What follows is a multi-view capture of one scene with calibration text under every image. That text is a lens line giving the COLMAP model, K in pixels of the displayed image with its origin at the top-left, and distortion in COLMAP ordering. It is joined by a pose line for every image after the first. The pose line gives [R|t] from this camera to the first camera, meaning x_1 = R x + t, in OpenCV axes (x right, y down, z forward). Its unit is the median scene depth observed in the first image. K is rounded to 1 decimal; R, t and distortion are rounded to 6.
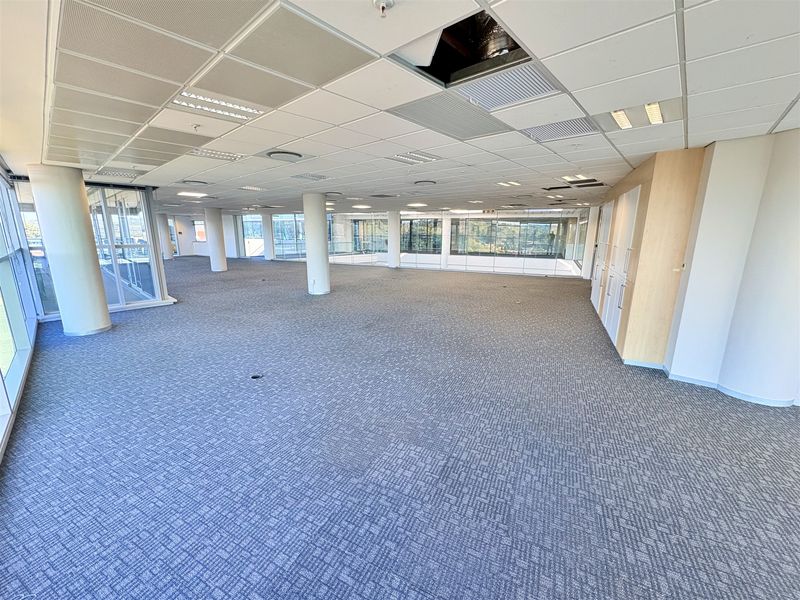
lens RADIAL K [[317.9, 0, 404.2], [0, 317.9, 296.4], [0, 0, 1]] dist [-0.002095, -0.000109]
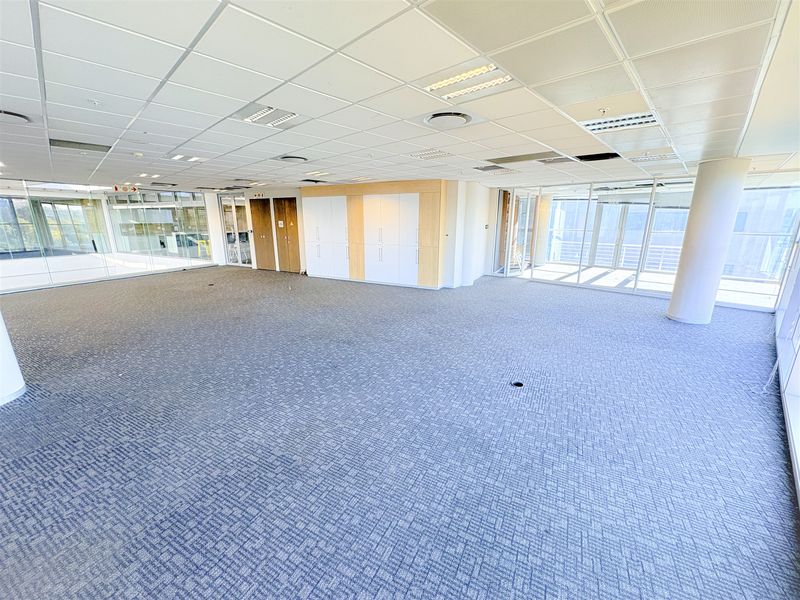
lens RADIAL K [[317.9, 0, 402.8], [0, 317.9, 299.8], [0, 0, 1]] dist [-0.002095, -0.000109]
pose [[0.045312, -0.265426, 0.963066, -0.918203], [0.206256, 0.945770, 0.250955, -0.189219], [-0.977448, 0.187267, 0.097600, 0.851882]]
